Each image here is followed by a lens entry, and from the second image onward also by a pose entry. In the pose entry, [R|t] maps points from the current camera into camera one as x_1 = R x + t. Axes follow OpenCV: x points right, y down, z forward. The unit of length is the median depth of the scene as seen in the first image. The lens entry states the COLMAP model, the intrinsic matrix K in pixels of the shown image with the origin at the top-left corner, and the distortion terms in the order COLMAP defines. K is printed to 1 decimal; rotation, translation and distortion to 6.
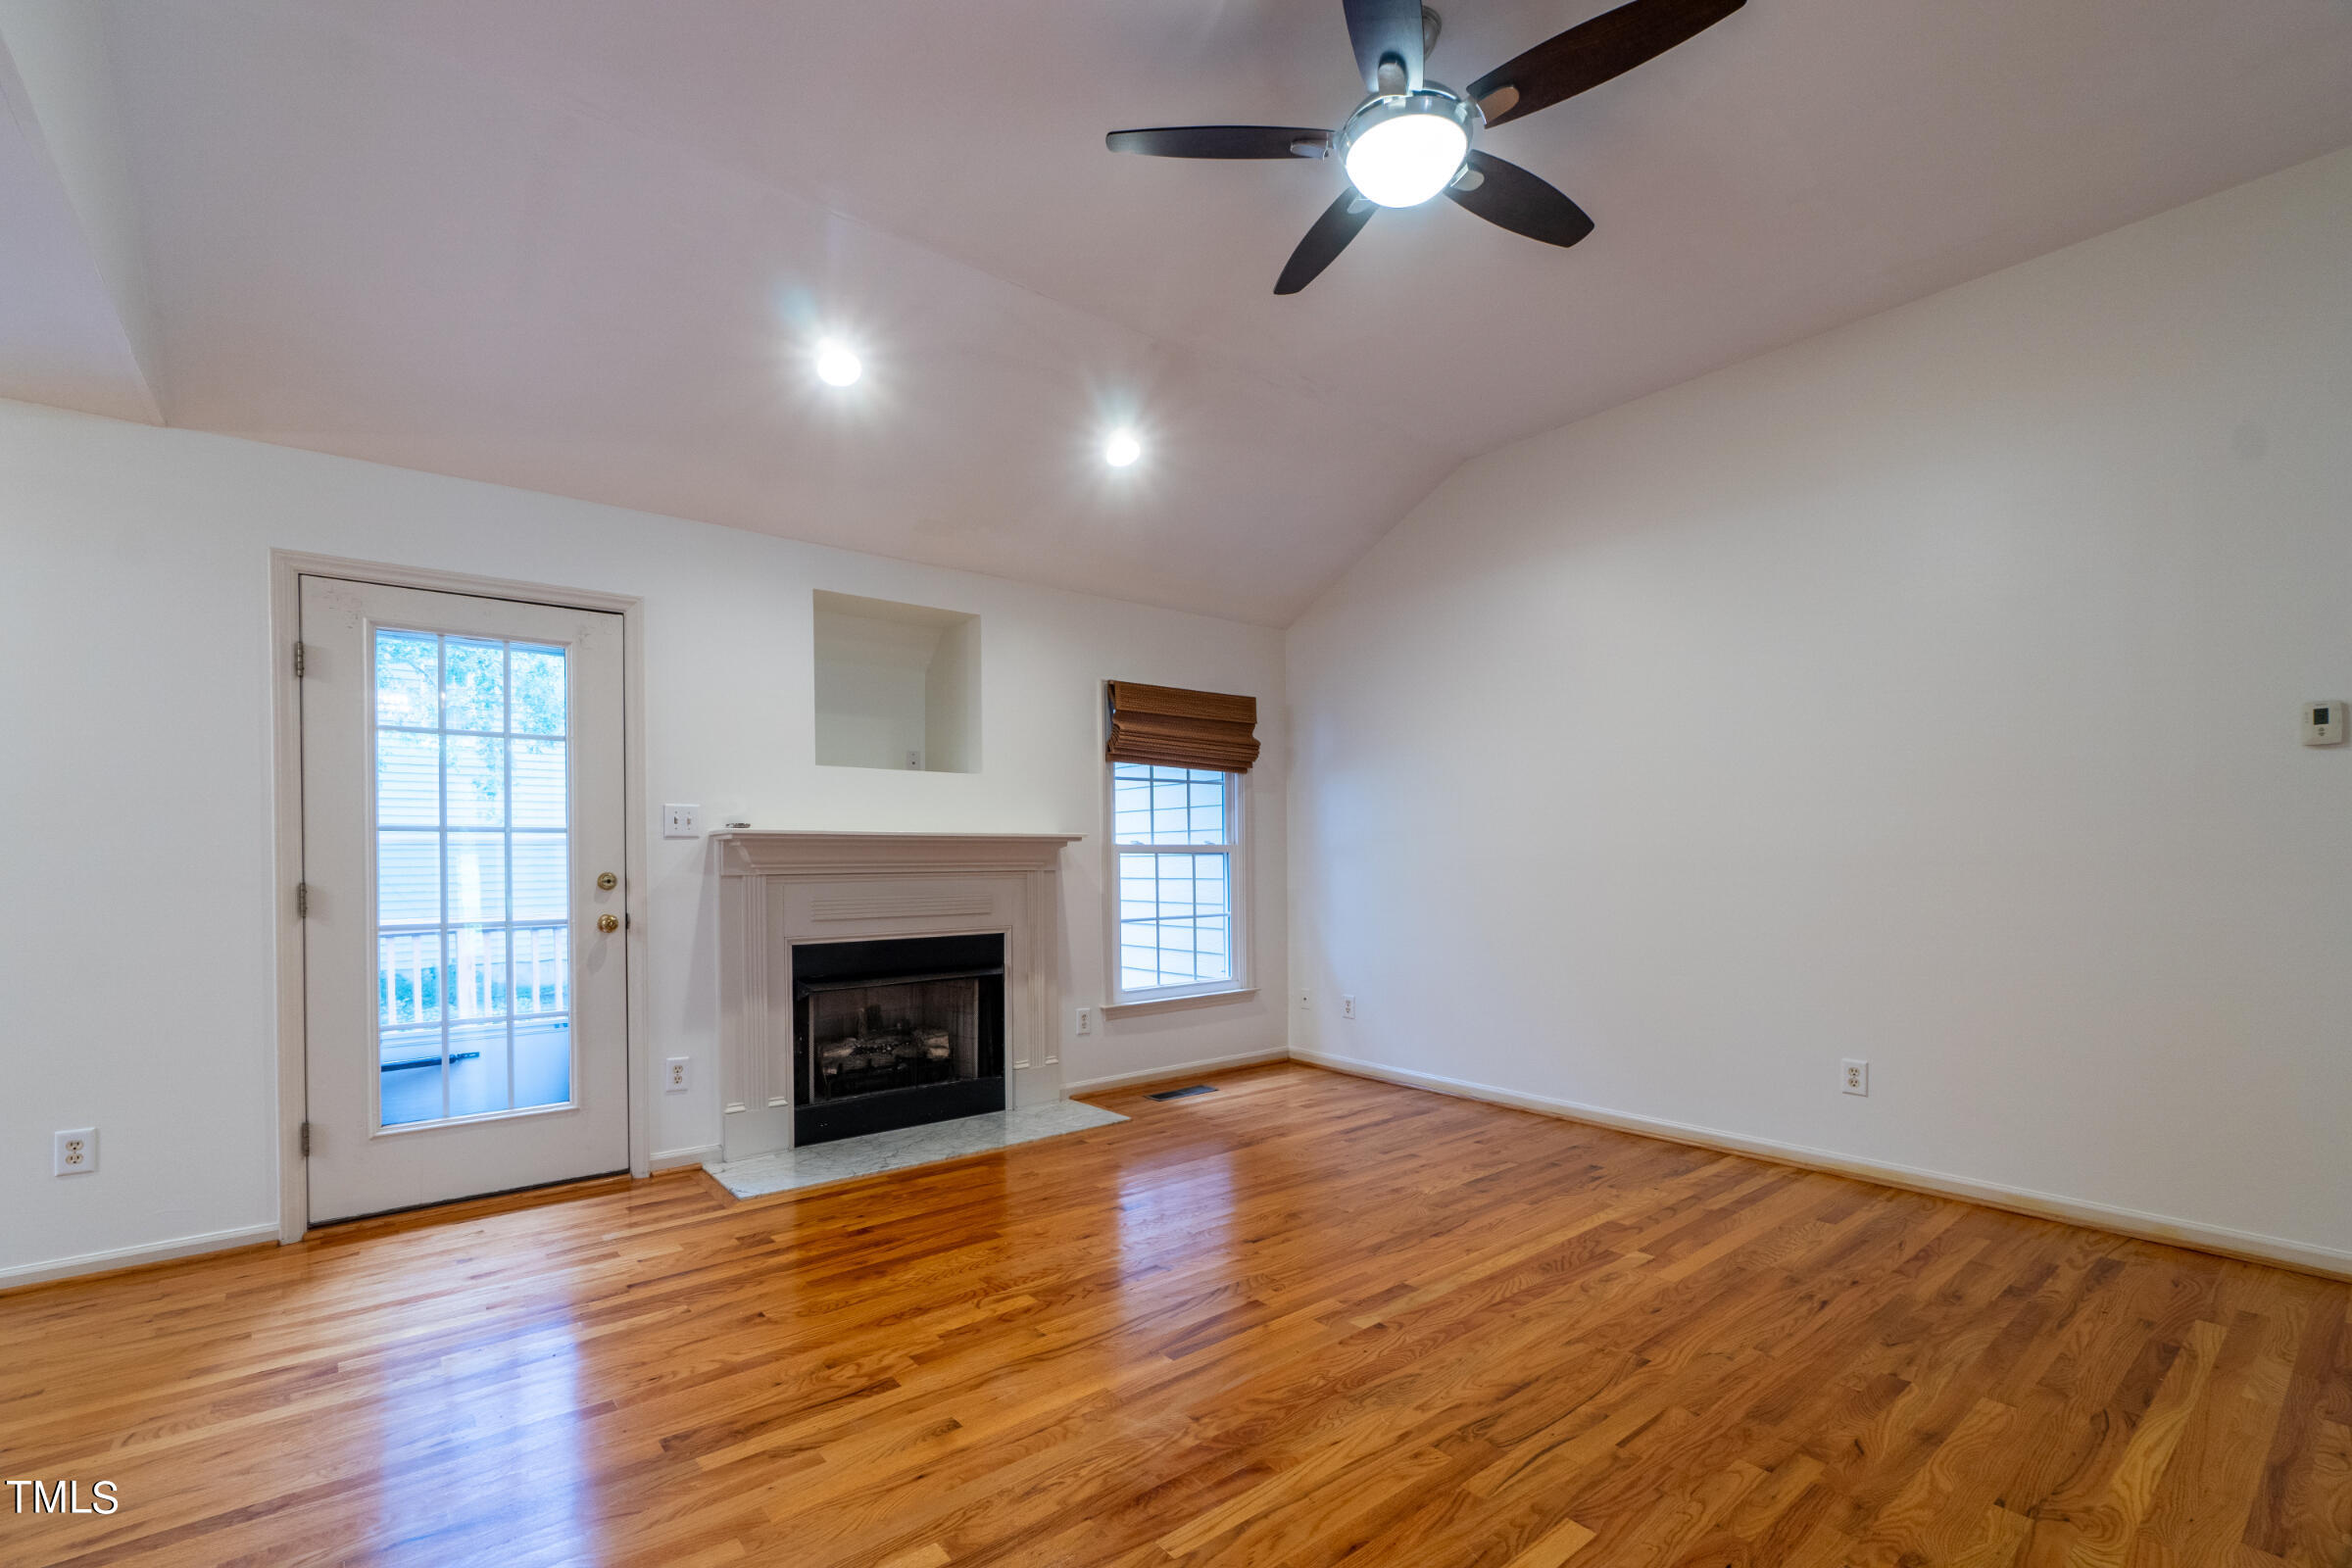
lens RADIAL K [[1034.5, 0, 1175.9], [0, 1034.5, 836.3], [0, 0, 1]] dist [-0.002419, -0.000130]
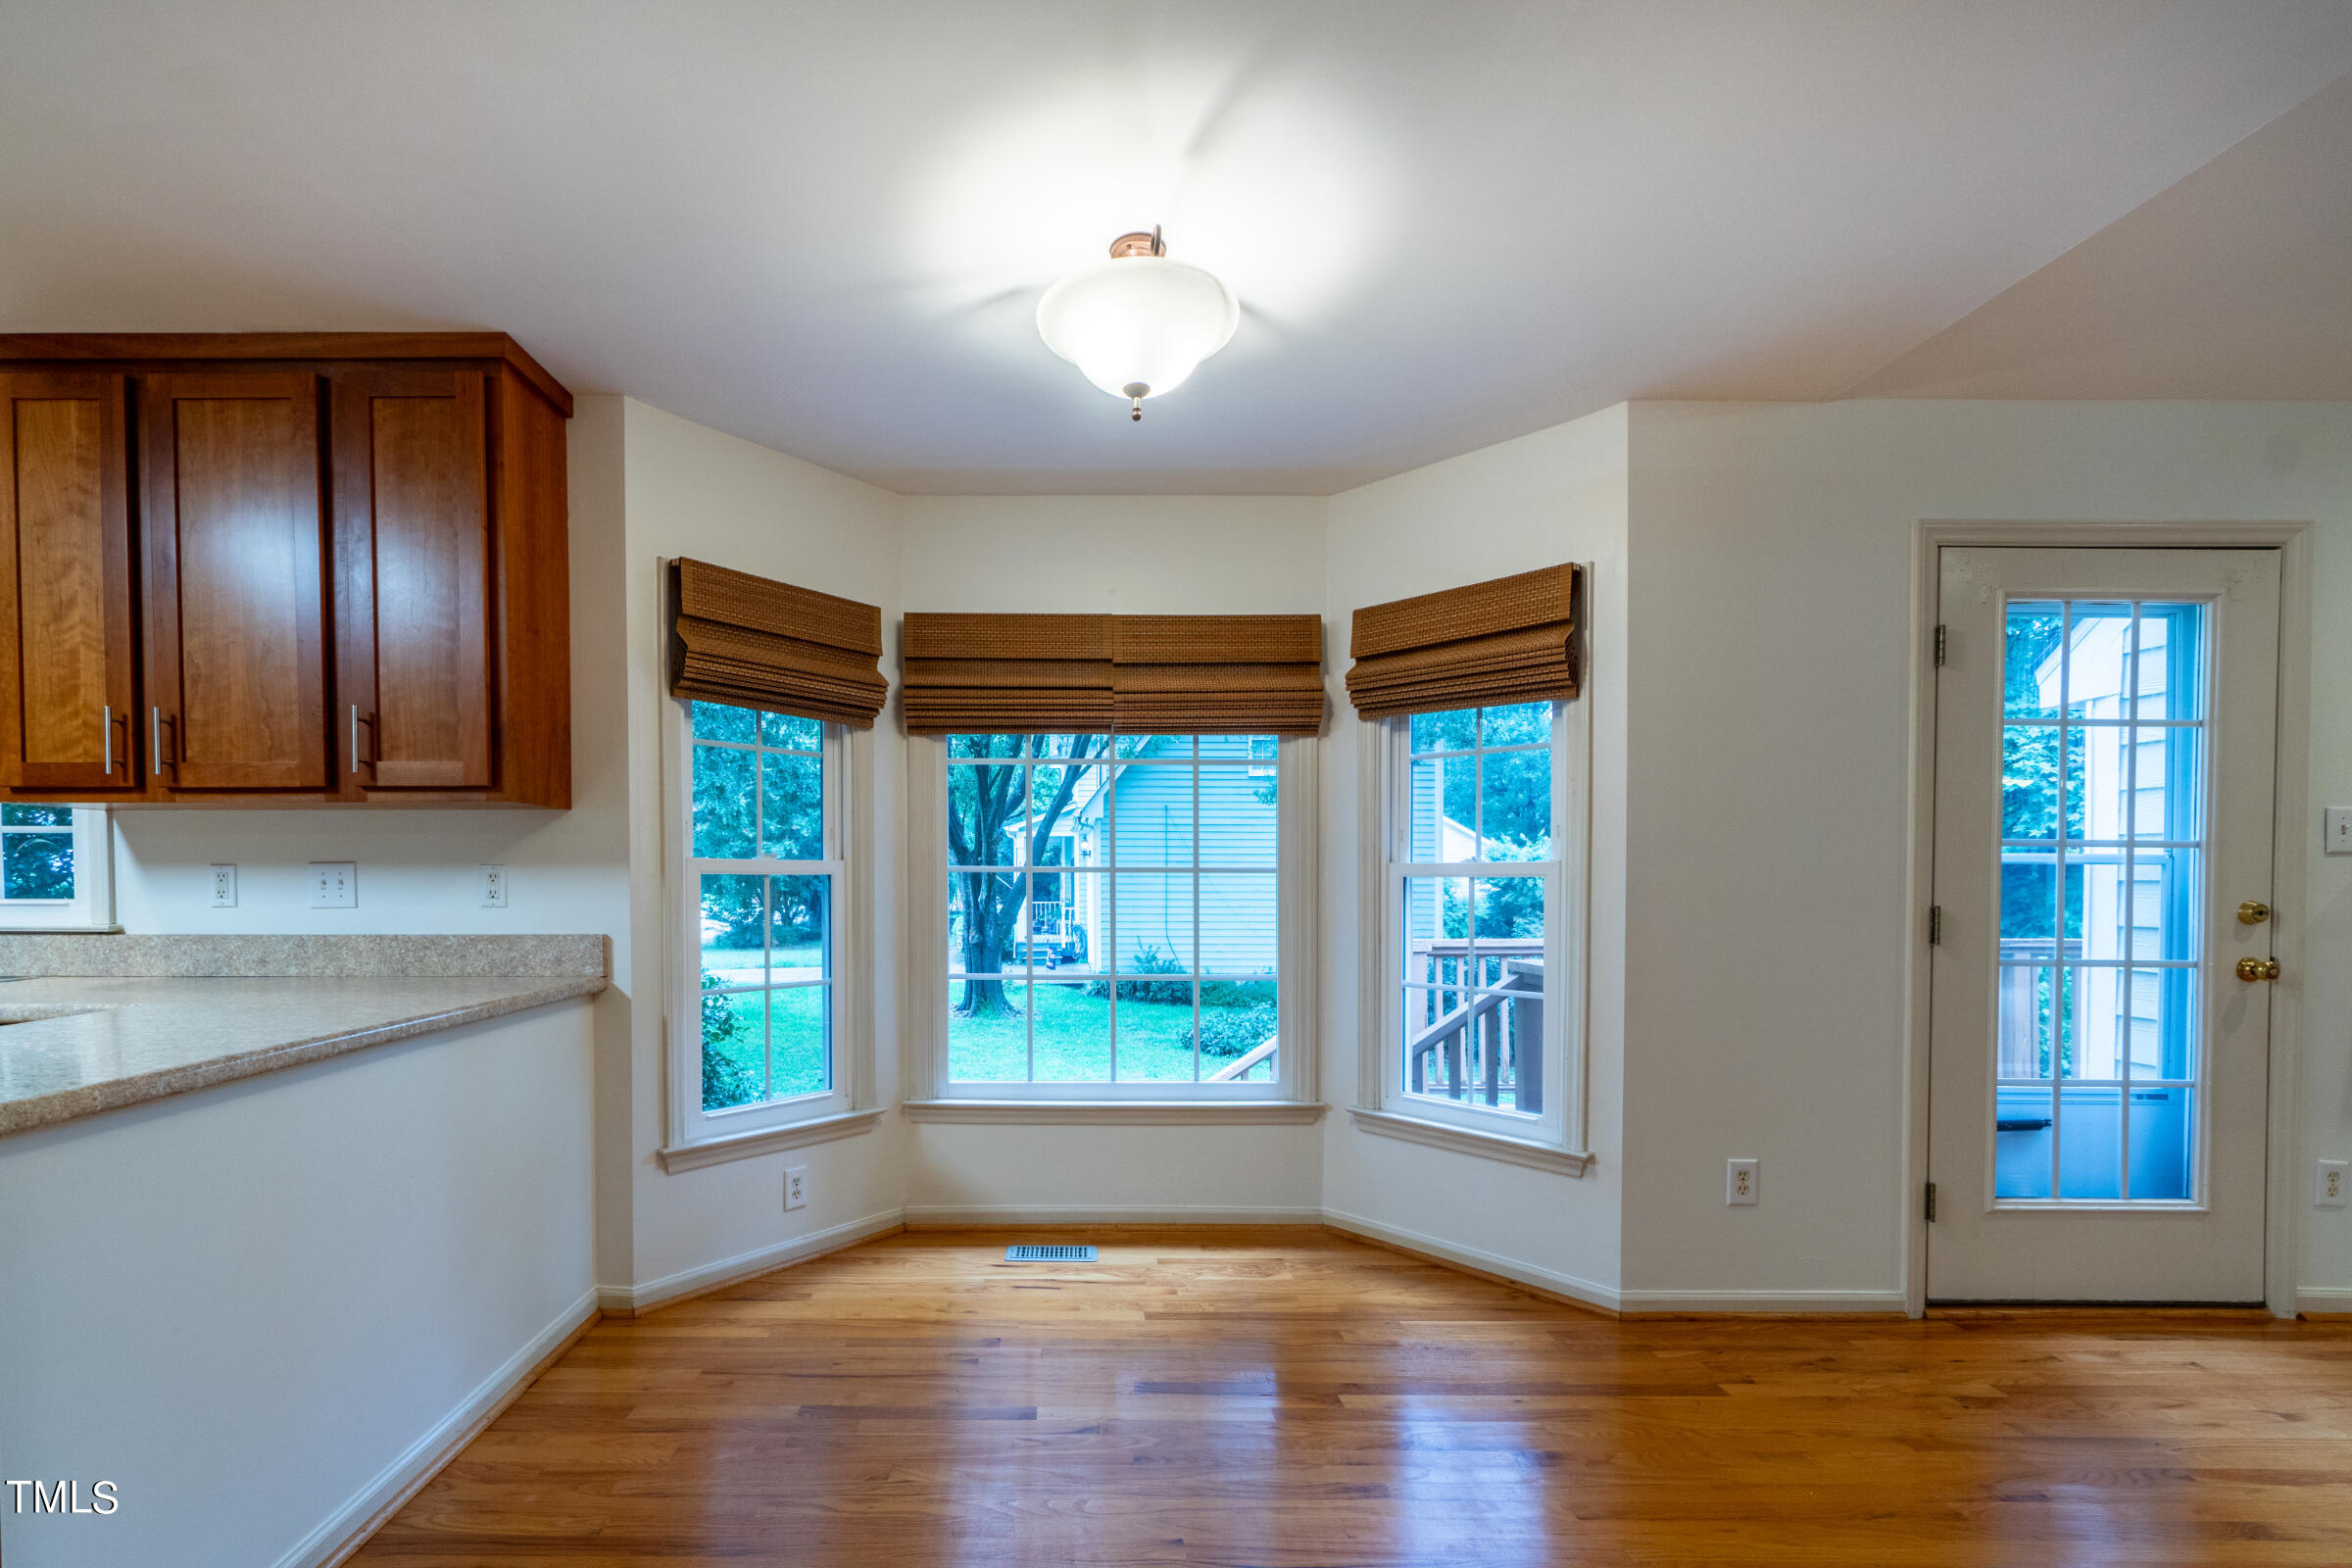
lens RADIAL K [[1117.0, 0, 1175.8], [0, 1117.0, 881.6], [0, 0, 1]] dist [-0.000450, -0.000060]
pose [[0.784968, 0.012398, -0.619412, -0.573590], [0.000793, 0.999779, 0.021016, 0.003343], [0.619536, -0.016988, 0.784785, -0.091068]]
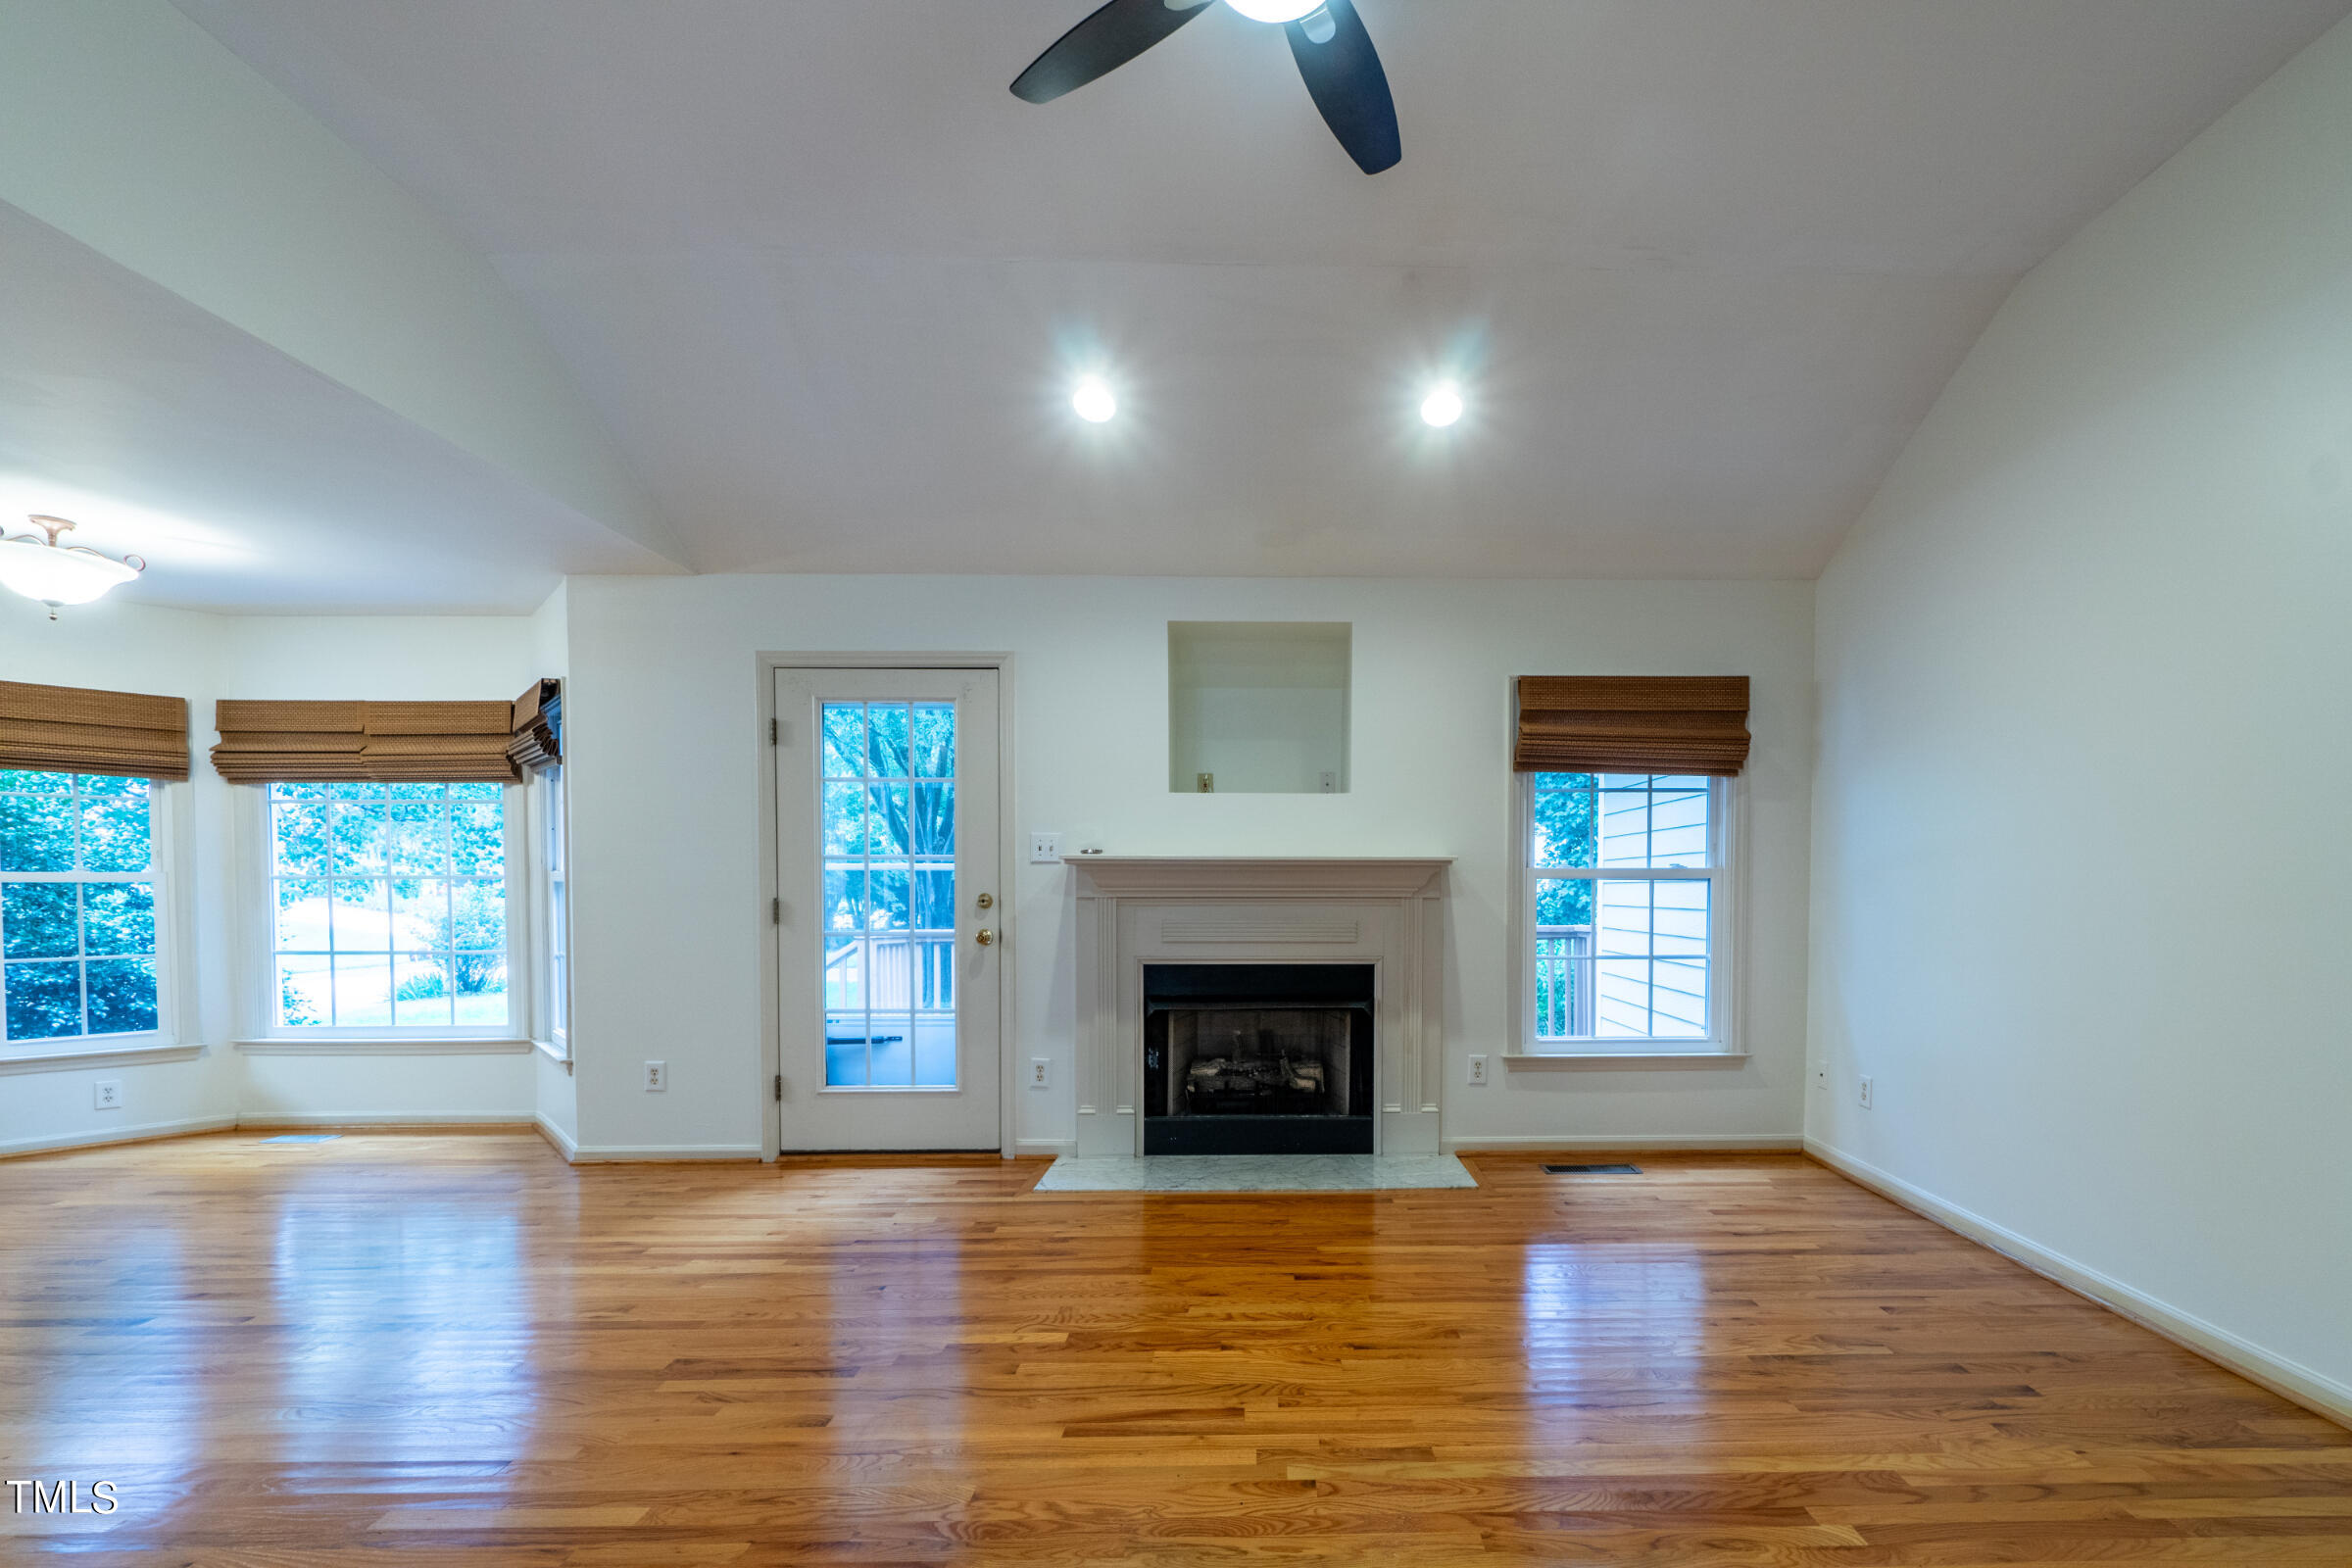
lens RADIAL K [[1061.3, 0, 1178.0], [0, 1061.3, 895.1], [0, 0, 1]] dist [0.002308, 0.000198]
pose [[0.797756, 0.013084, -0.602839, 0.301333], [0.006669, 0.999512, 0.030519, 0.001502], [0.602944, -0.028367, 0.797279, 0.156887]]
